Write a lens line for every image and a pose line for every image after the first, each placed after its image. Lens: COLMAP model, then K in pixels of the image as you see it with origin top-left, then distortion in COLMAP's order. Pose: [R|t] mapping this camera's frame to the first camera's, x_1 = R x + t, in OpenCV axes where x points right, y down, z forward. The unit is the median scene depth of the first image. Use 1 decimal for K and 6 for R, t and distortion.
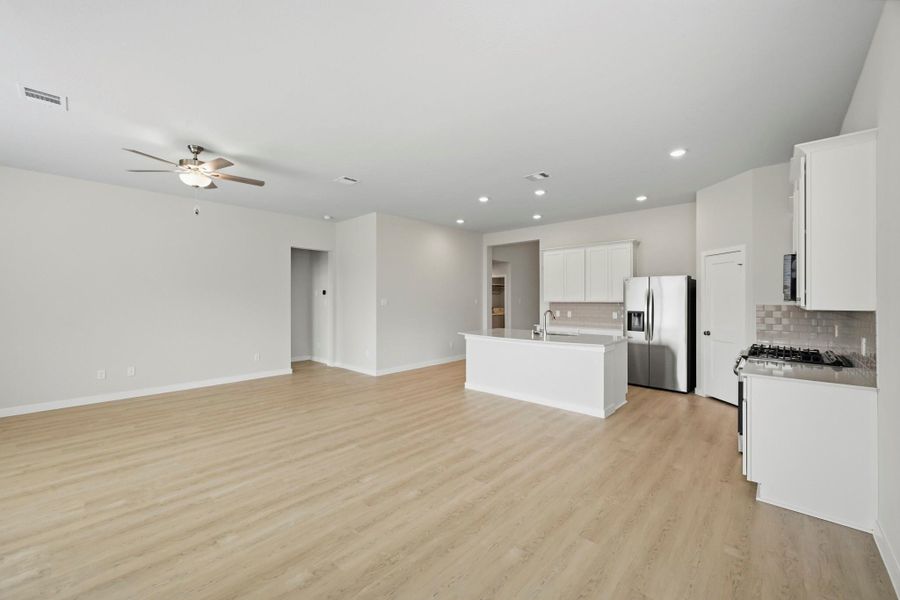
lens RADIAL K [[354.5, 0, 448.2], [0, 354.5, 299.1], [0, 0, 1]] dist [-0.001038, 0.000152]
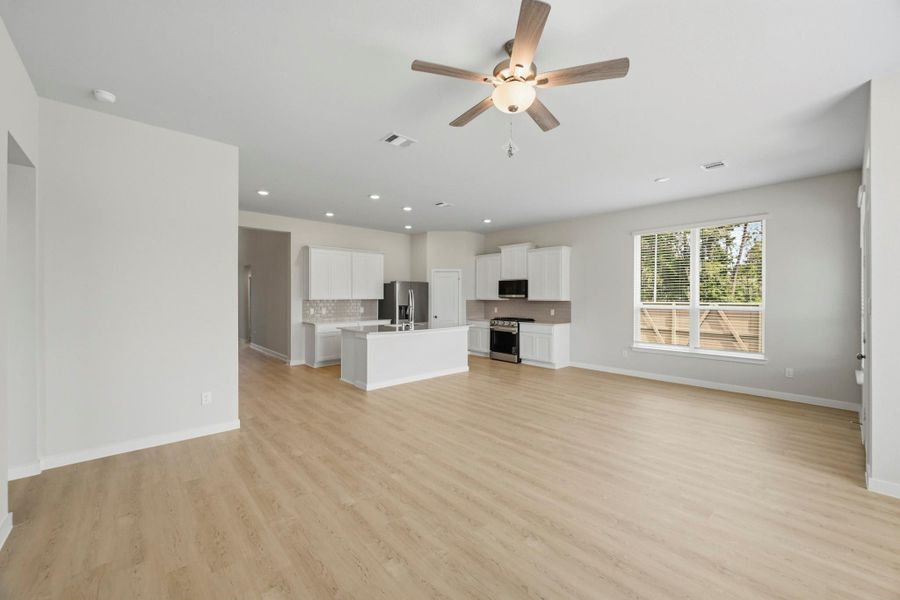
lens RADIAL K [[354.5, 0, 453.0], [0, 354.5, 301.2], [0, 0, 1]] dist [-0.001038, 0.000152]
pose [[0.086509, -0.011362, 0.996186, -1.281475], [-0.003467, 0.999925, 0.011706, 0.000613], [-0.996245, -0.004467, 0.086463, 1.016924]]
